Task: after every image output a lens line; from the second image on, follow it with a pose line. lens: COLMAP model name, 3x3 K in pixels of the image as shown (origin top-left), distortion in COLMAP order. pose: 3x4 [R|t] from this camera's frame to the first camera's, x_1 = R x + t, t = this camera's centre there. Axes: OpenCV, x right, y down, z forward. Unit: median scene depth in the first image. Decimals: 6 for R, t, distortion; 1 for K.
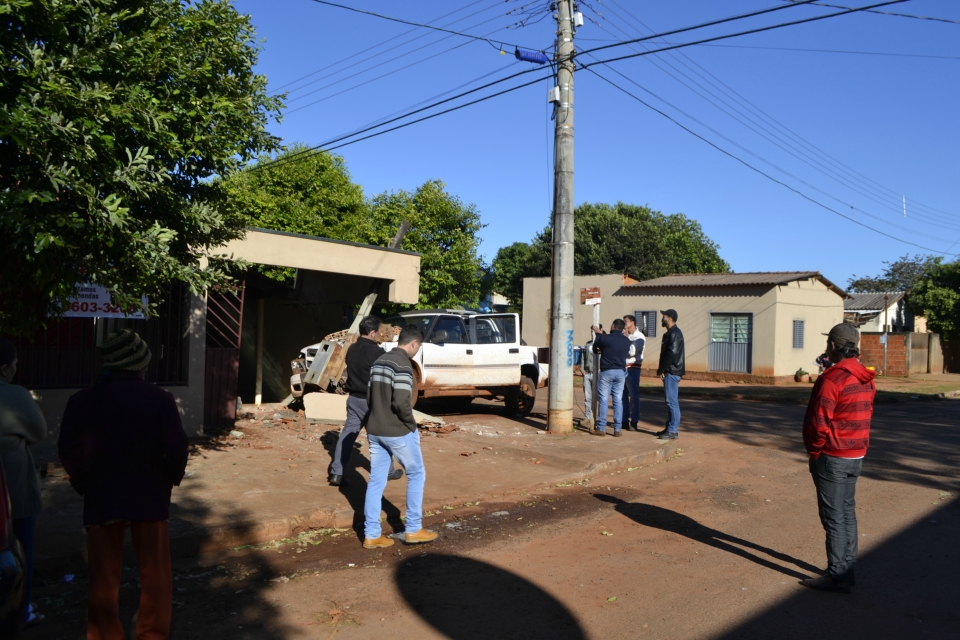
lens RADIAL K [[773.7, 0, 476.9], [0, 773.7, 321.2], [0, 0, 1]] dist [-0.090387, 0.009436]
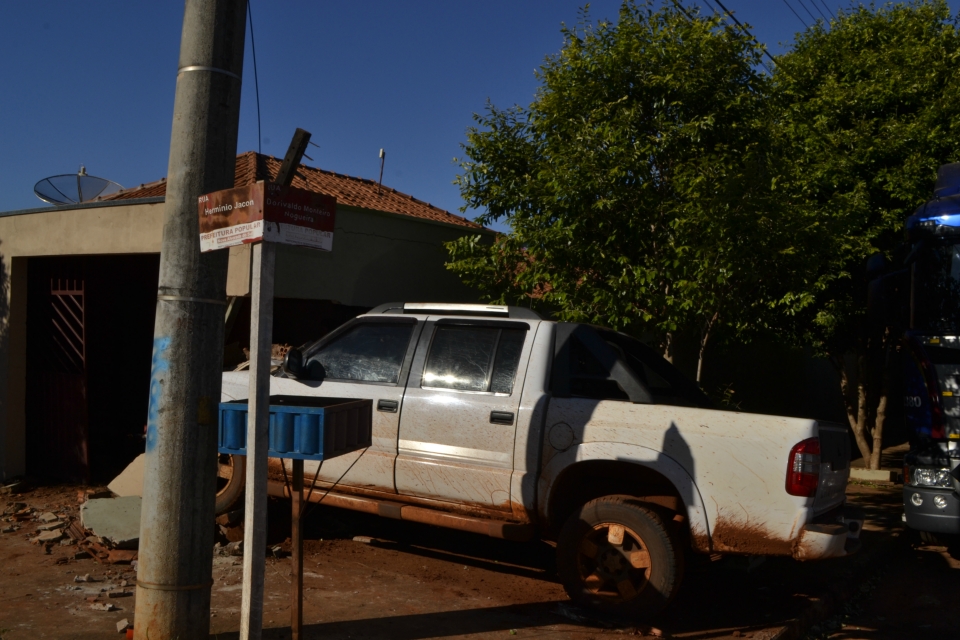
lens RADIAL K [[913.3, 0, 474.4], [0, 913.3, 321.9], [0, 0, 1]] dist [-0.070093, 0.006105]
pose [[0.159774, -0.053468, -0.985705, 0.514178], [-0.012762, 0.998337, -0.056222, 0.024710], [0.987071, 0.021562, 0.158826, 1.069222]]
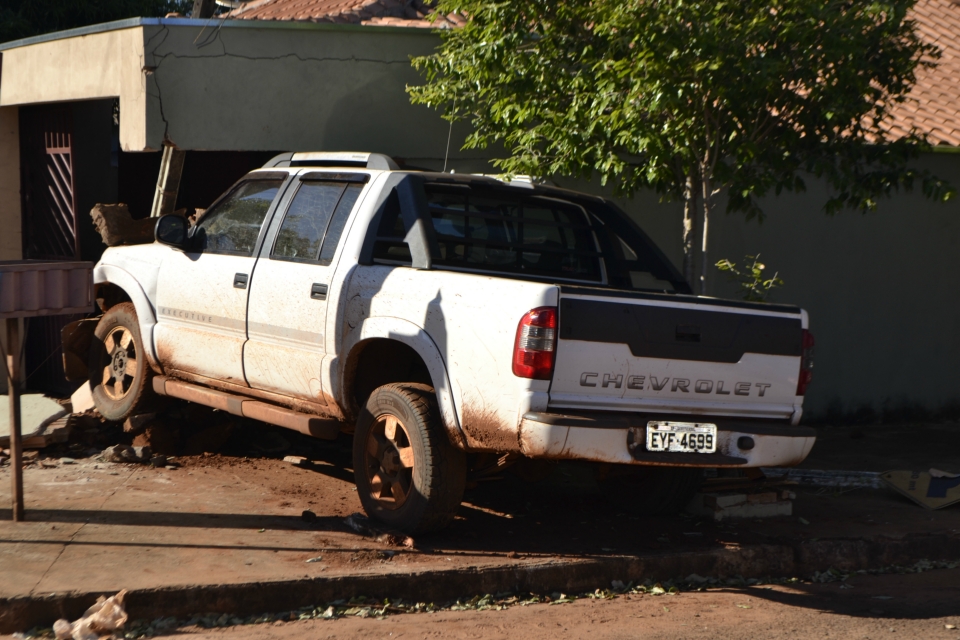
lens RADIAL K [[1985.7, 0, 480.0], [0, 1985.7, 320.0], [0, 0, 1]] dist [0.013594, 0.121162]
pose [[-0.307482, 0.014482, -0.951444, 0.839749], [-0.010582, 0.999770, 0.018637, 0.043874], [0.951495, 0.015799, -0.307258, 1.496680]]
